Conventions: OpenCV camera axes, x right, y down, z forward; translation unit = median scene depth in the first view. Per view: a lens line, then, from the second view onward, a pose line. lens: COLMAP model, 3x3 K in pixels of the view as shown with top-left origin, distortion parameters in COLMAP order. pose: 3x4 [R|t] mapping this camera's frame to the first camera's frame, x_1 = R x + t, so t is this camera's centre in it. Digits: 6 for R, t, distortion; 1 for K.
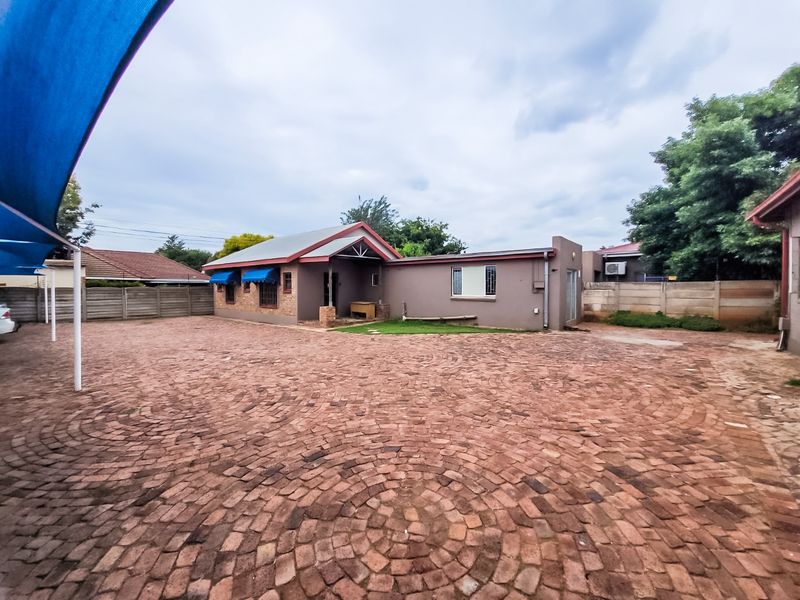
lens RADIAL K [[326.5, 0, 404.0], [0, 326.5, 296.9], [0, 0, 1]] dist [-0.014683, -0.002513]
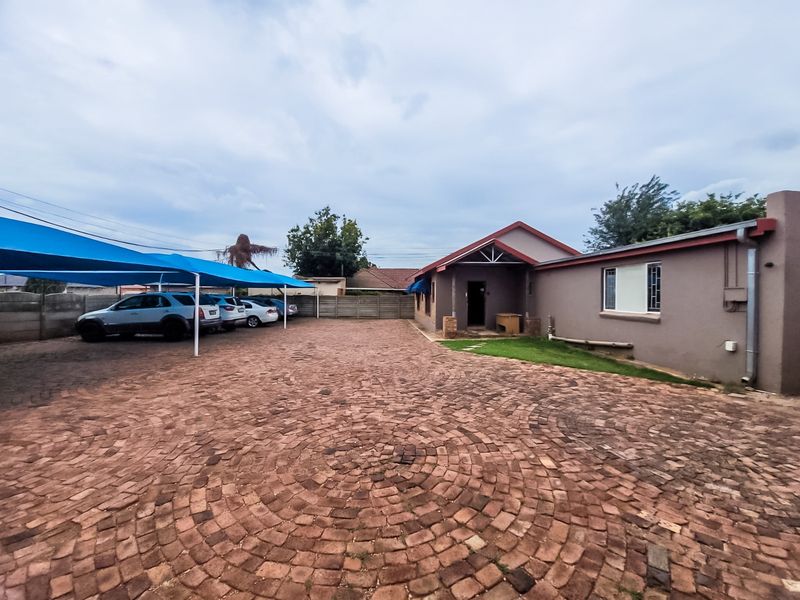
lens RADIAL K [[326.5, 0, 400.6], [0, 326.5, 296.9], [0, 0, 1]] dist [-0.014683, -0.002513]
pose [[0.664627, 0.007167, -0.747141, 0.391664], [-0.025937, 0.999573, -0.013484, -0.012551], [0.746725, 0.028340, 0.664529, 0.251070]]
